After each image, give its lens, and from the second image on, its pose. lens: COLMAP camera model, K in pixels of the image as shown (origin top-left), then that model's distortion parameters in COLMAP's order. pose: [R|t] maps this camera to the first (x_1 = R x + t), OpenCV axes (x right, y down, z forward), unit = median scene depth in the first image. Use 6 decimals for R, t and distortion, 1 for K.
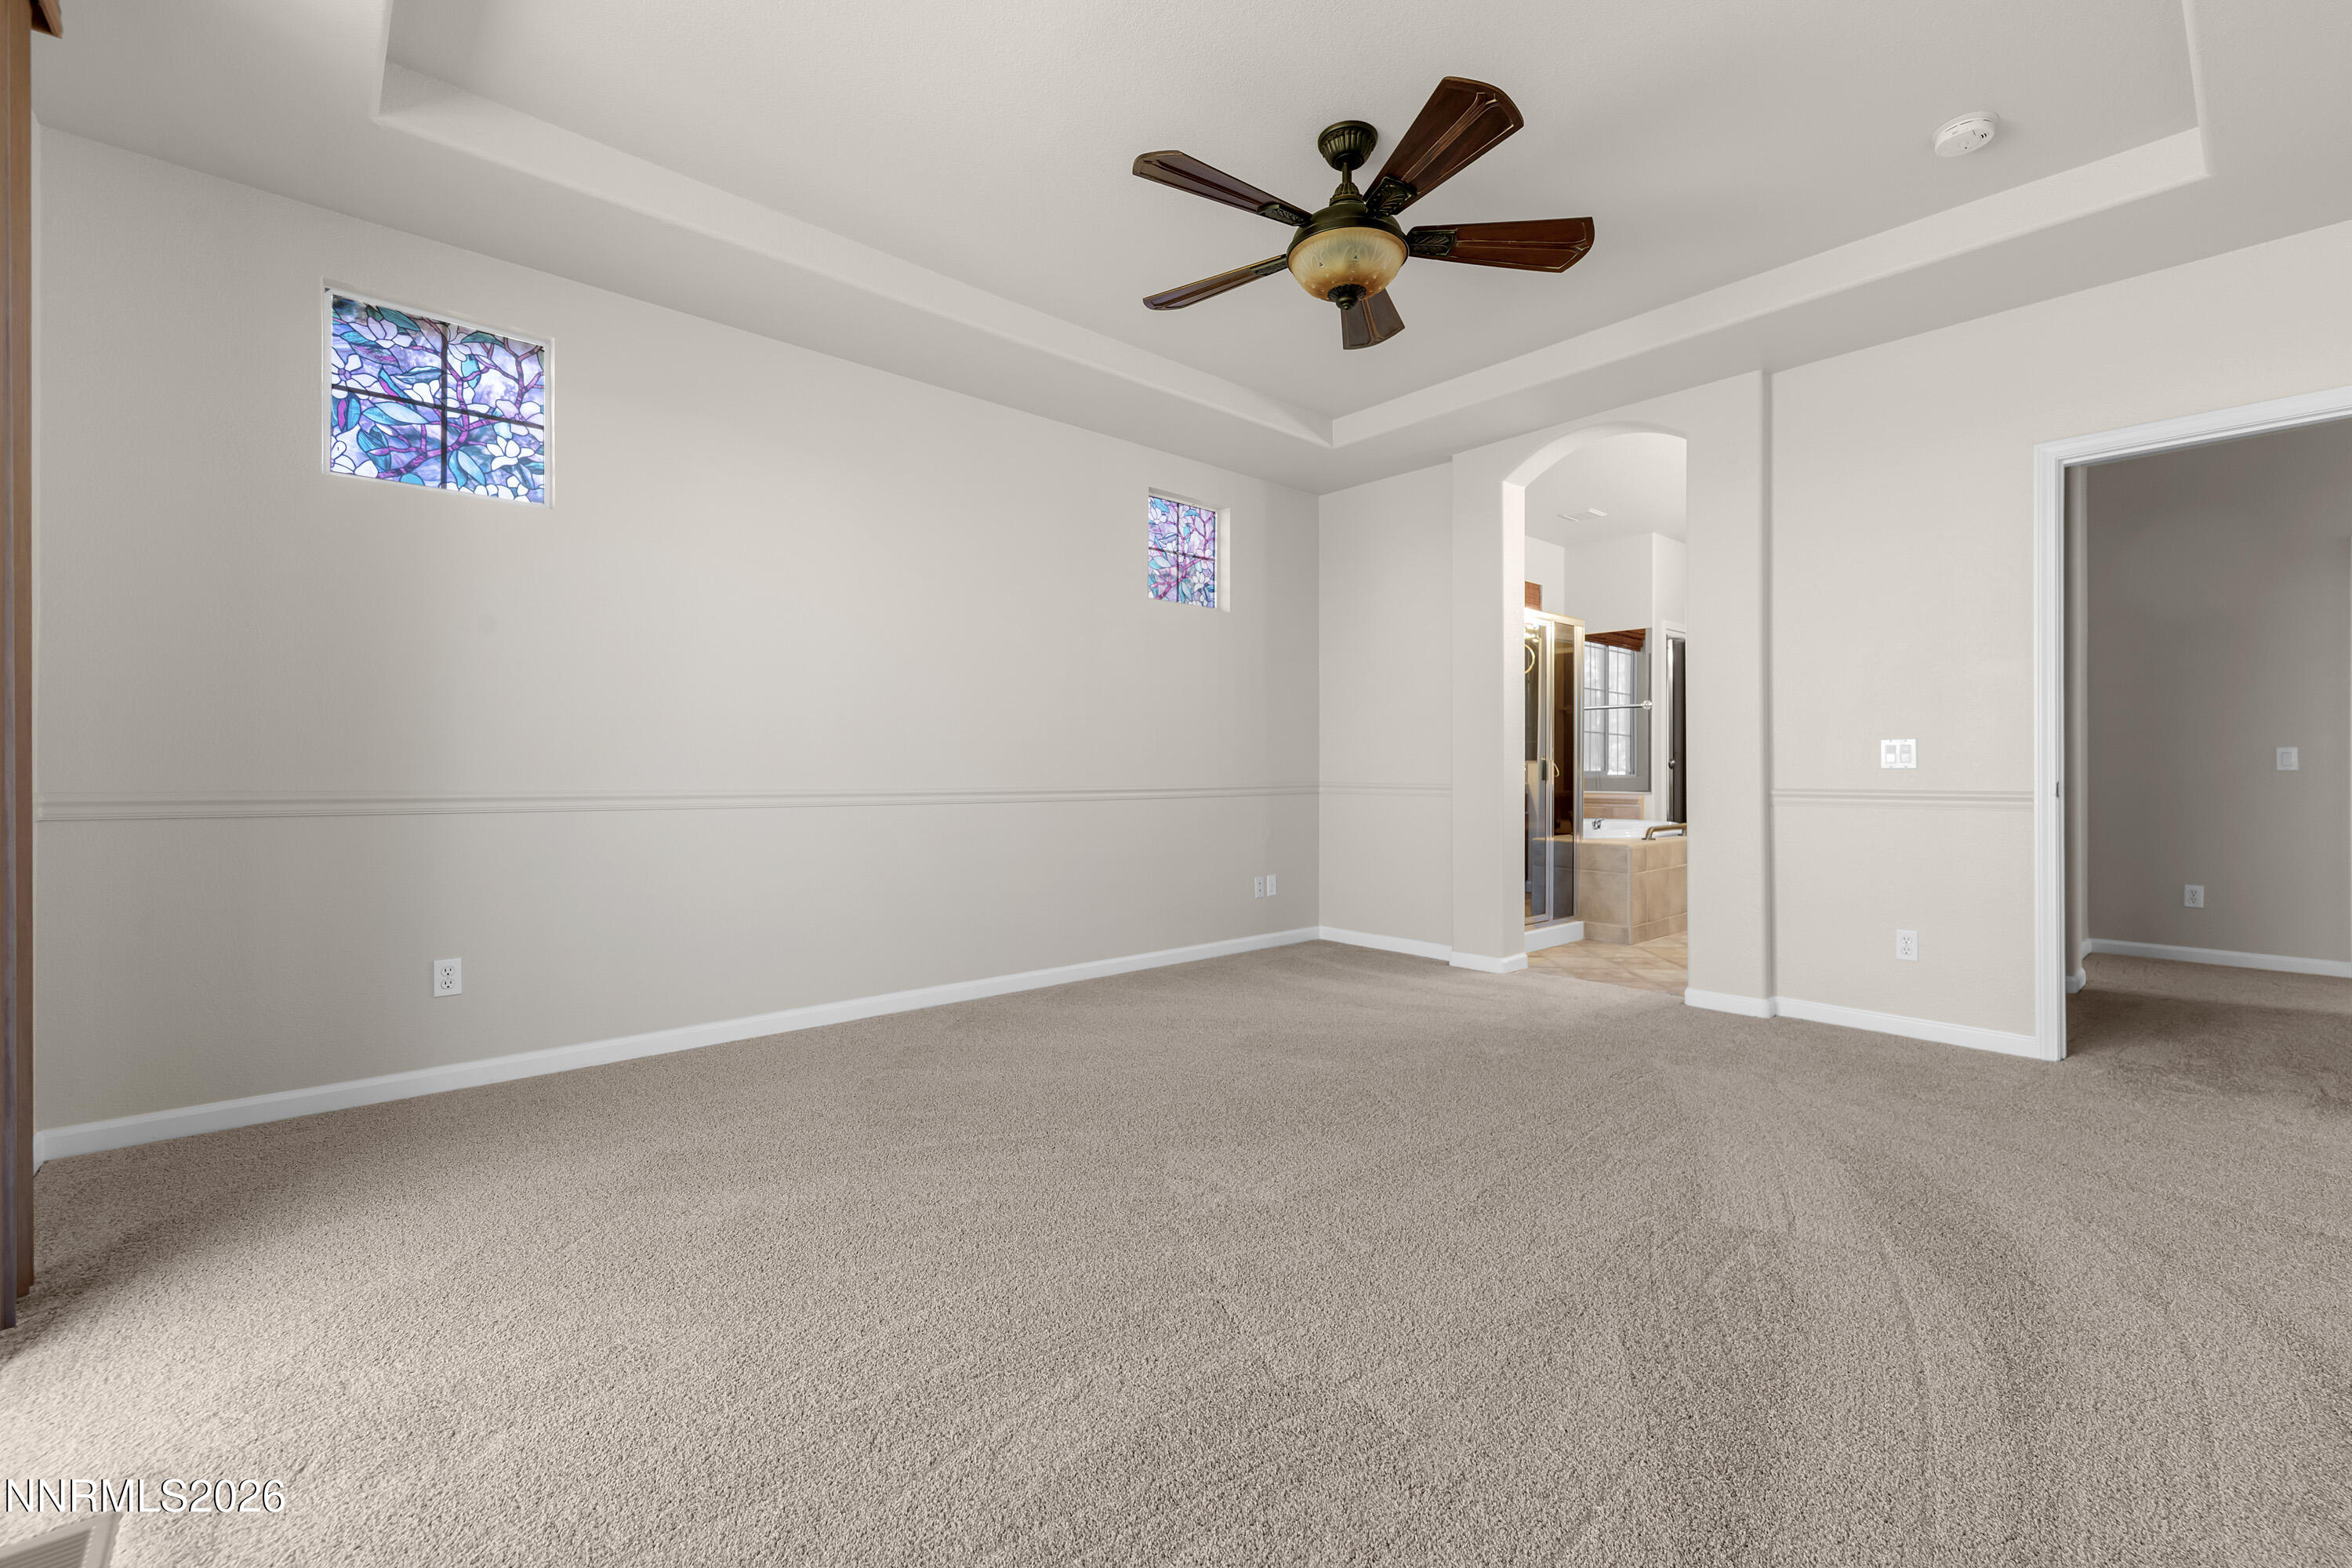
lens RADIAL K [[958.9, 0, 1178.1], [0, 958.9, 763.0], [0, 0, 1]] dist [0.001805, 0.000102]
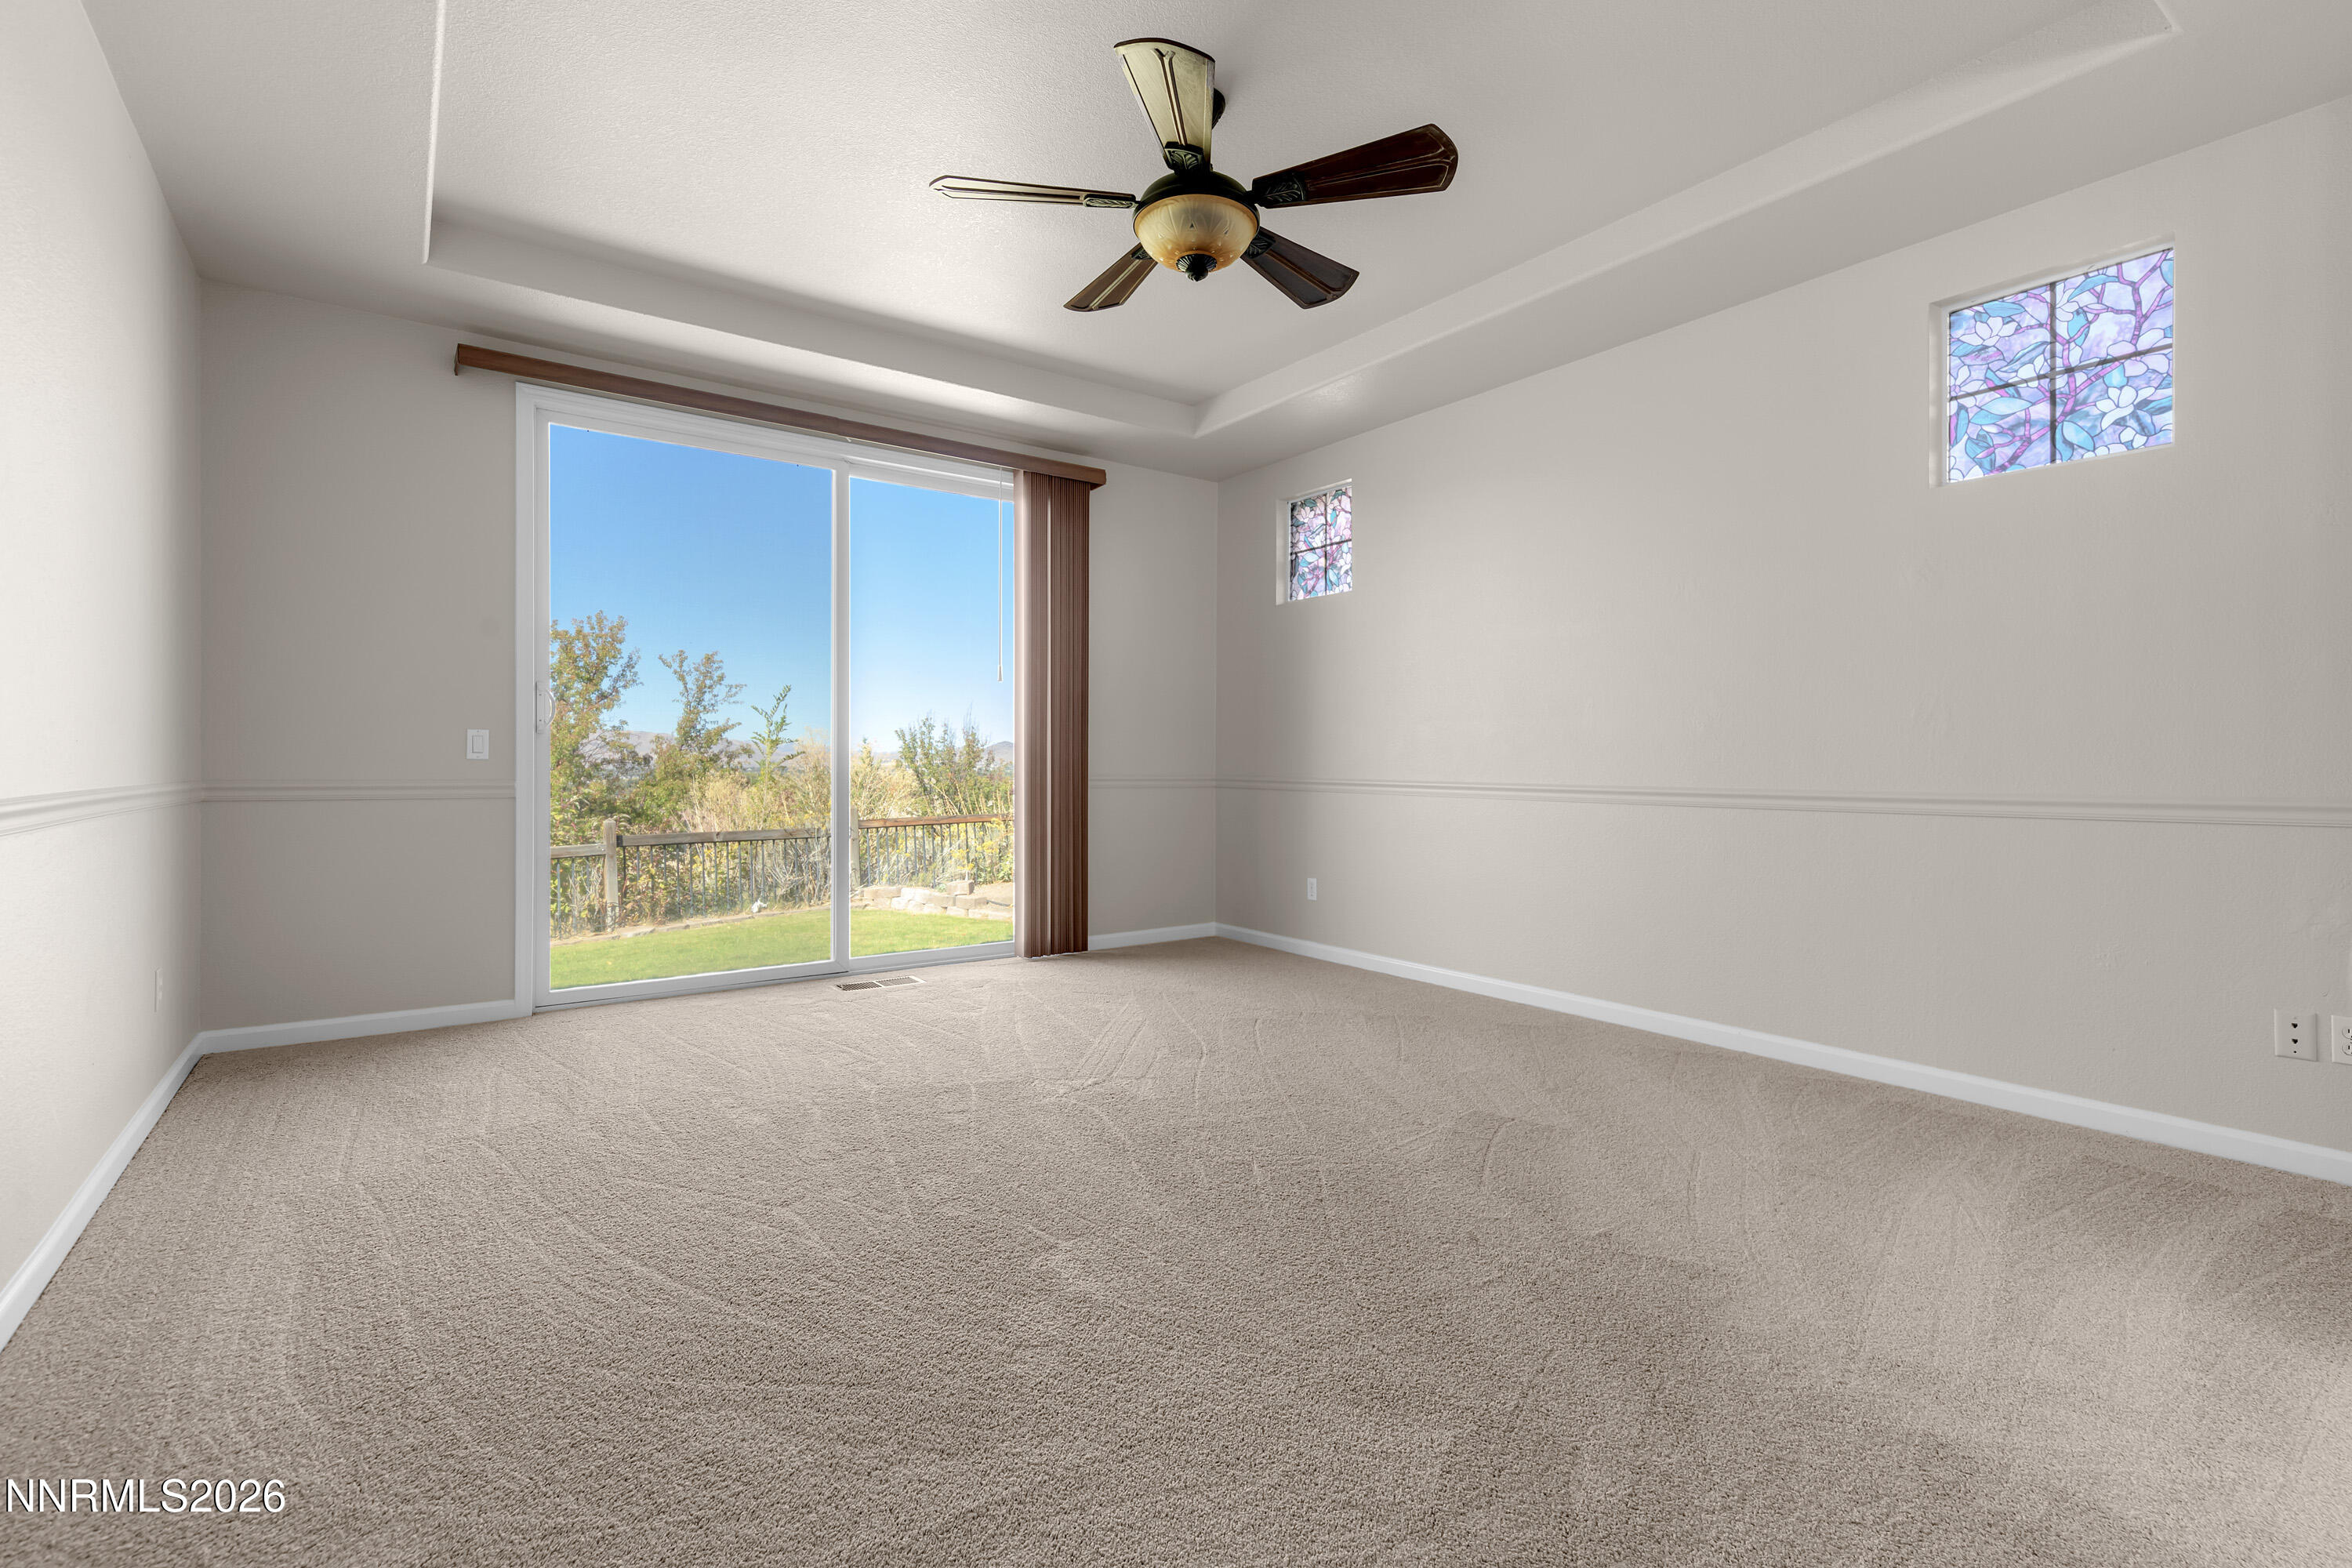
lens RADIAL K [[1007.9, 0, 1182.6], [0, 1007.9, 776.9], [0, 0, 1]] dist [0.000405, 0.000147]
pose [[-0.070306, 0.009724, -0.997478, 0.271989], [-0.002235, 0.999948, 0.009905, 0.002835], [0.997523, 0.002926, -0.070281, 0.243375]]
